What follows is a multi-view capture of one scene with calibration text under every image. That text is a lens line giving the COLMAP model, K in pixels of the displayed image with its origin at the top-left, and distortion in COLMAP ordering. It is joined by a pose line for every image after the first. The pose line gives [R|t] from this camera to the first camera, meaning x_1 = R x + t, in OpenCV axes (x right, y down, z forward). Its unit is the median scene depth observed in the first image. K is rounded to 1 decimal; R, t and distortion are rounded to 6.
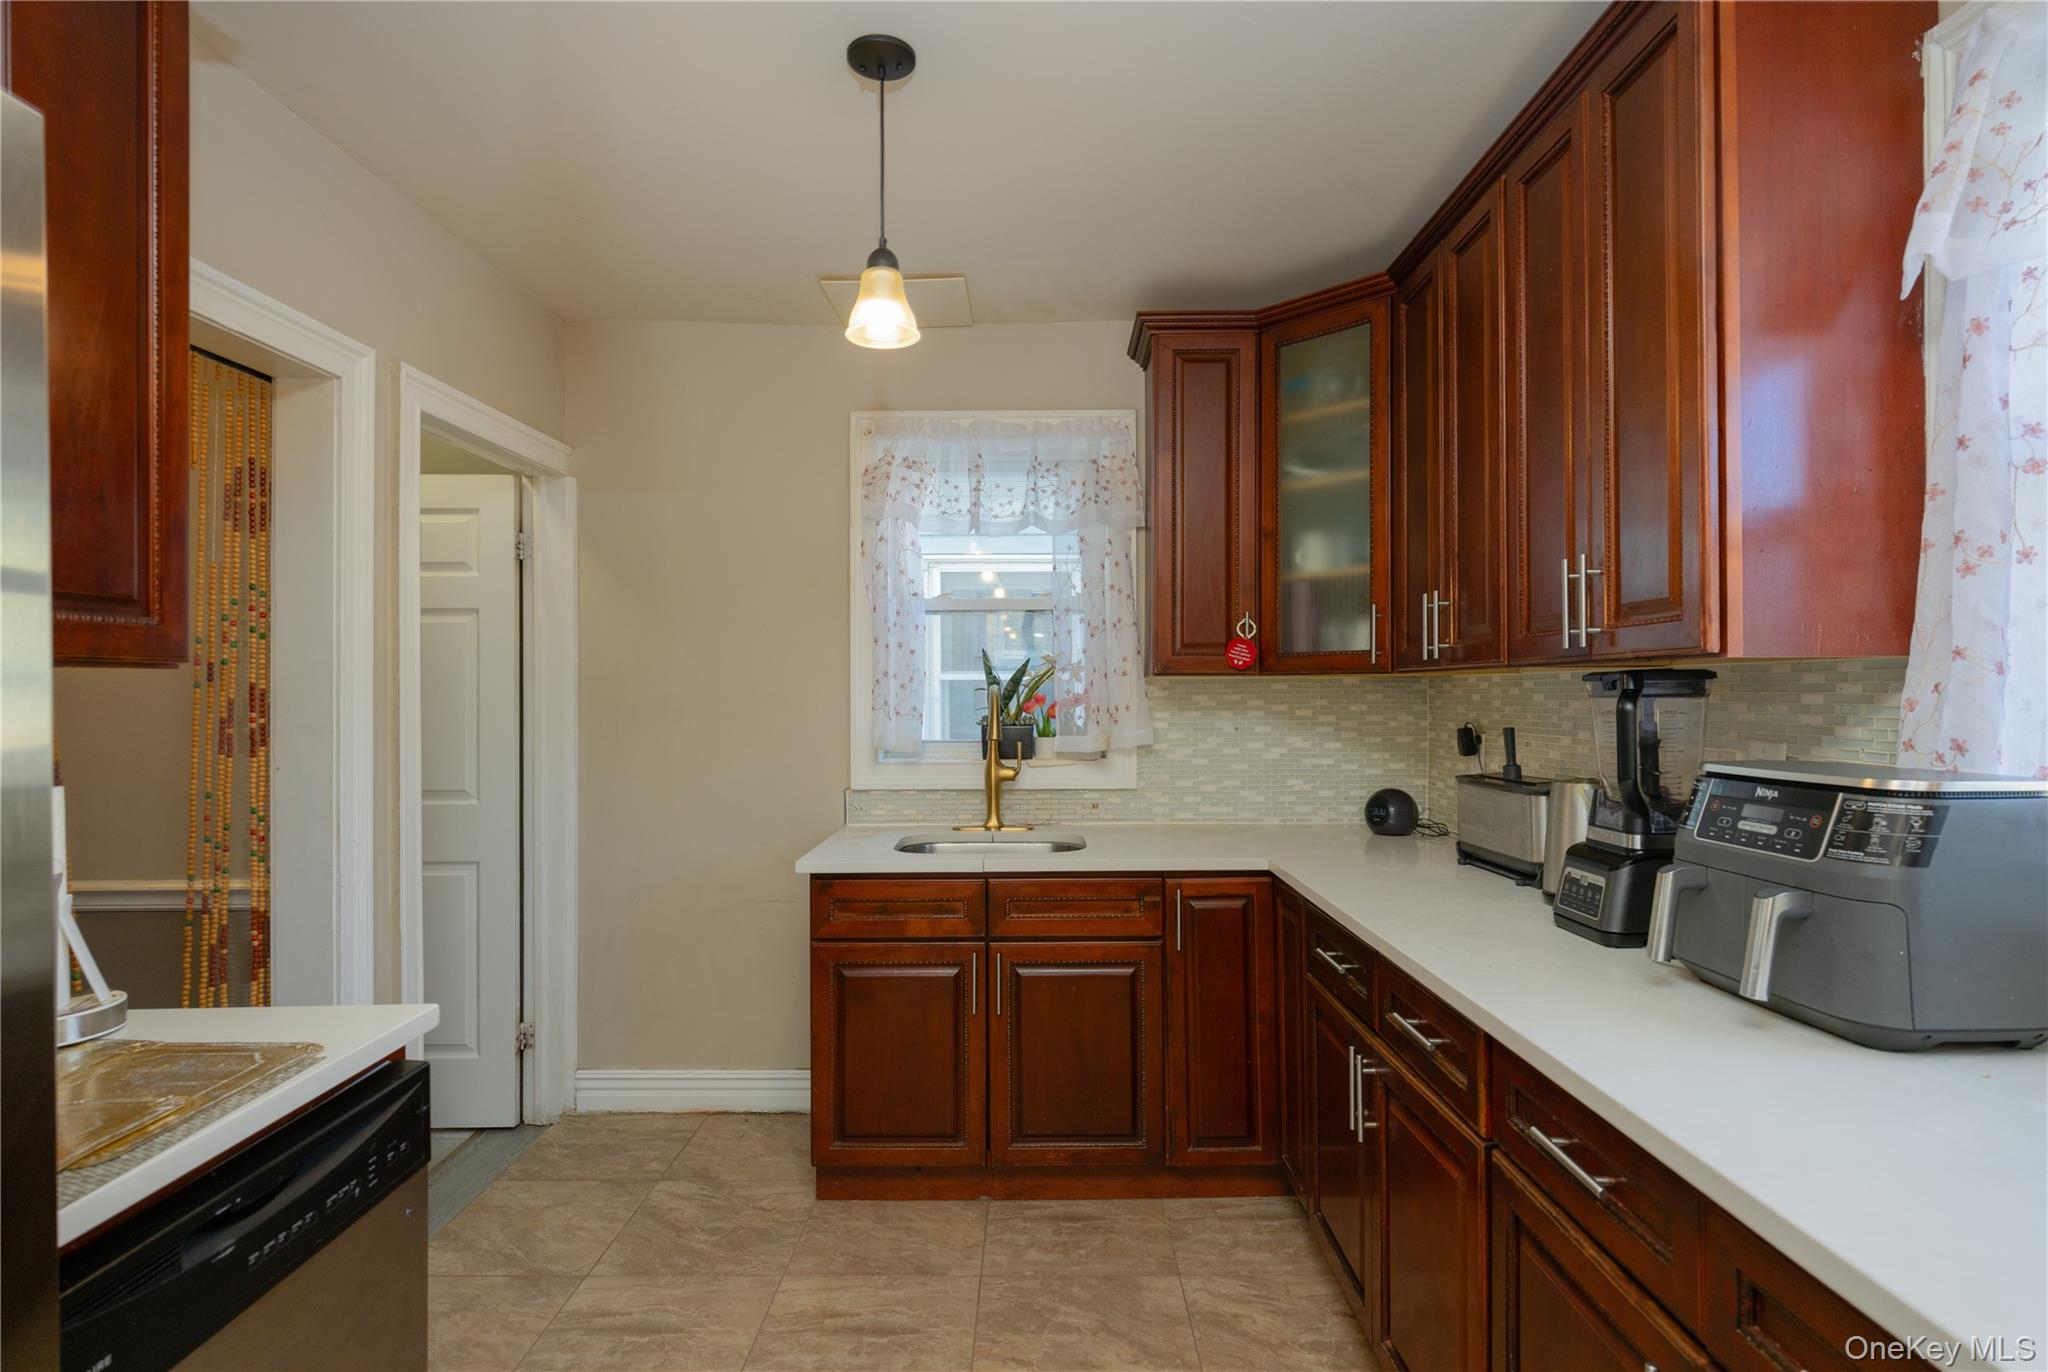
lens RADIAL K [[1067.8, 0, 1025.4], [0, 1067.8, 687.3], [0, 0, 1]] dist [0.002562, -0.000033]
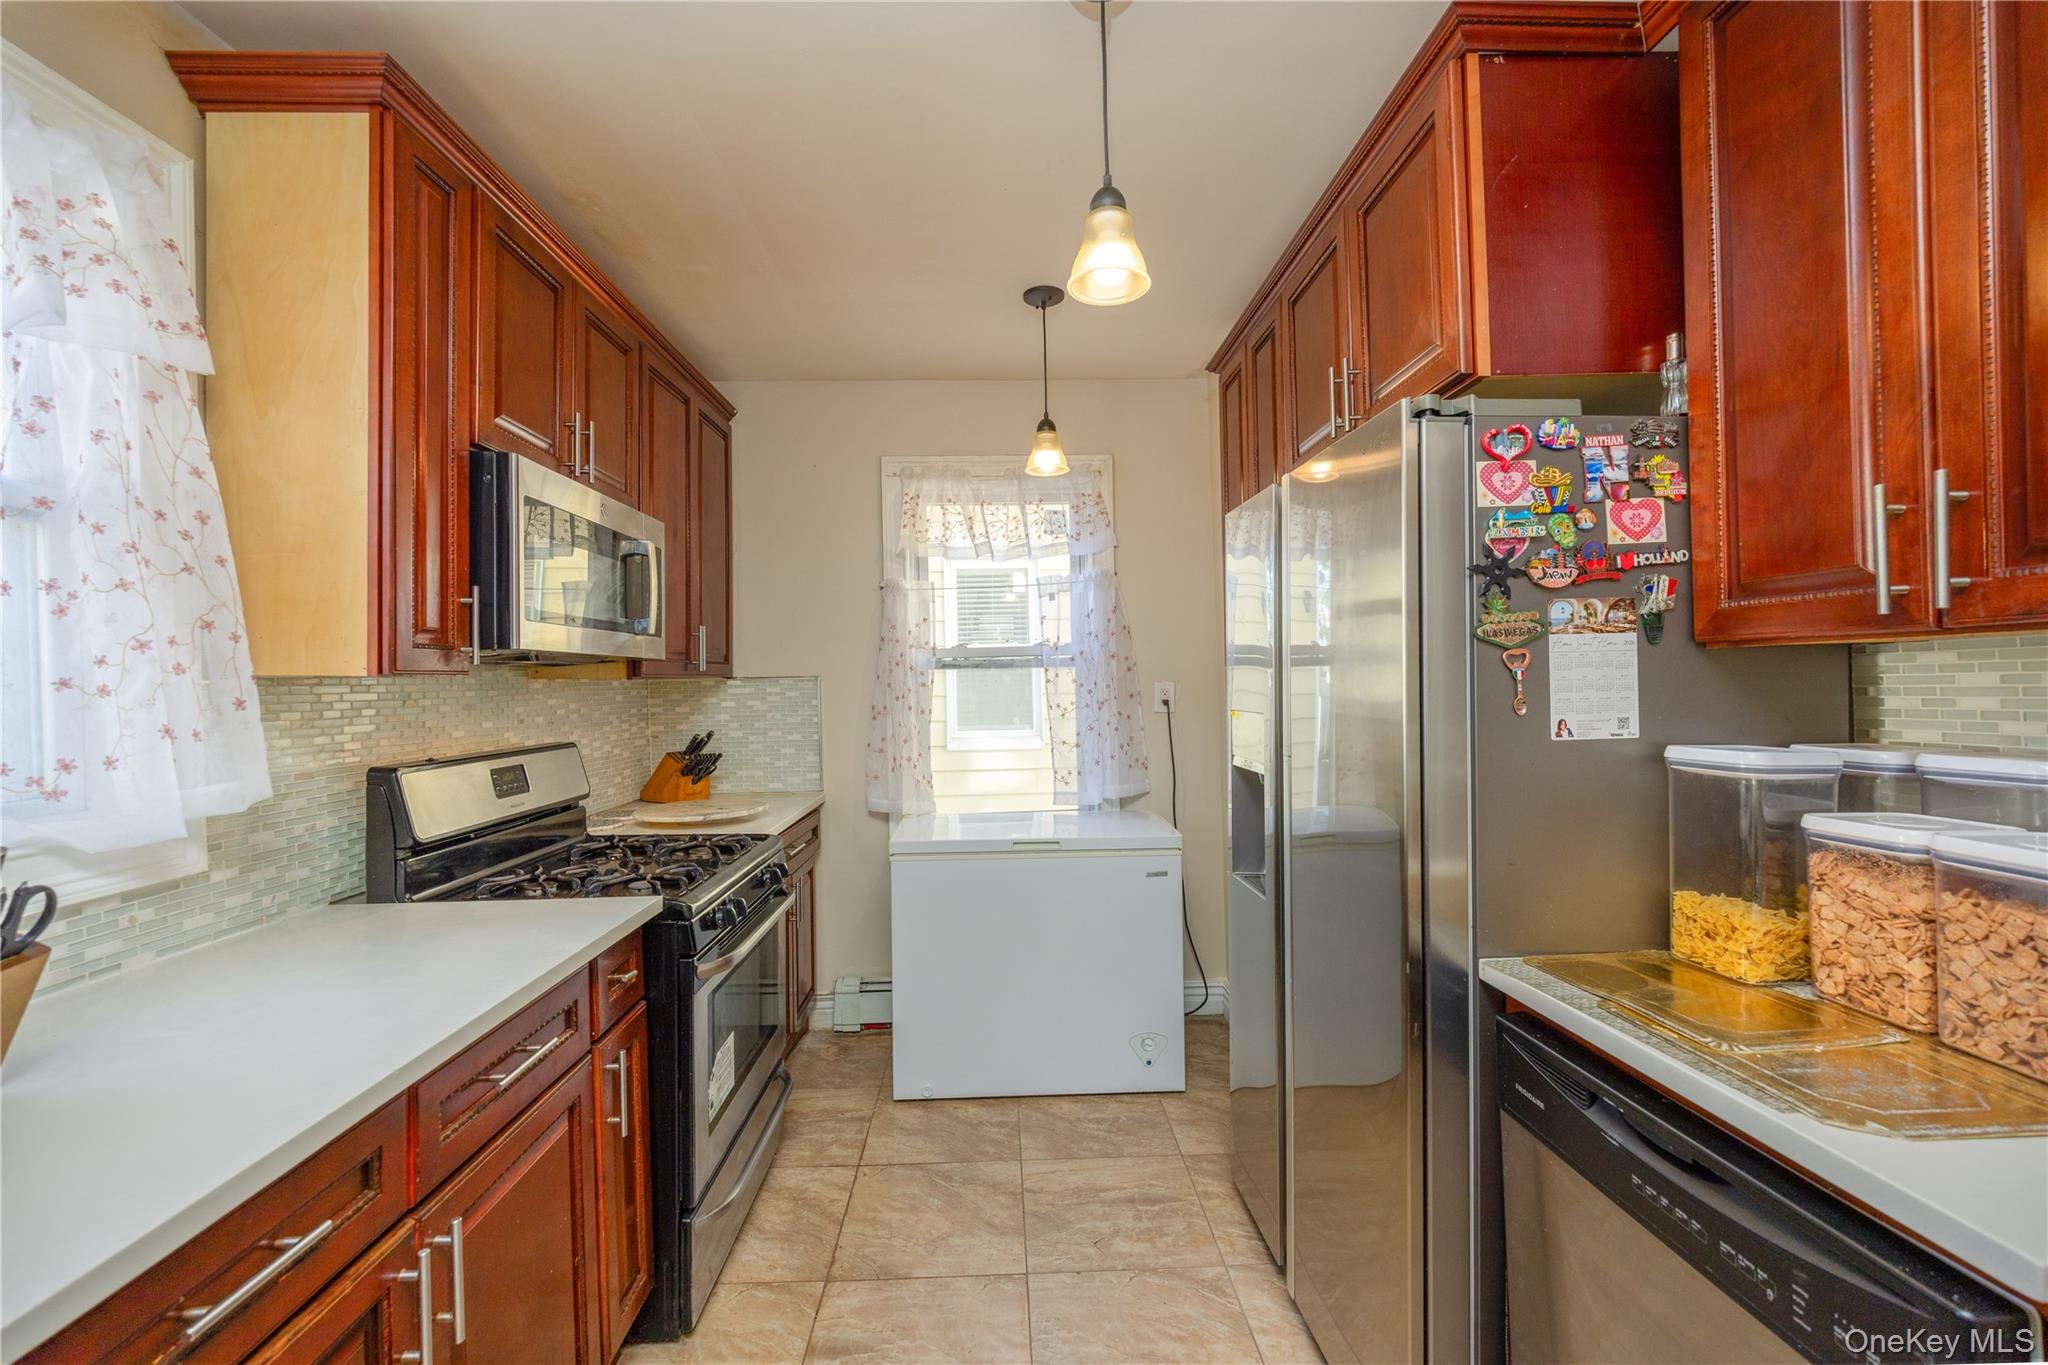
lens RADIAL K [[824.7, 0, 1012.6], [0, 824.7, 677.9], [0, 0, 1]] dist [0.001497, 0.000150]
pose [[-0.998794, 0.022931, -0.043413, -0.023494], [0.023229, 0.999710, -0.006372, 0.002048], [0.043254, -0.007372, -0.999037, 0.812365]]
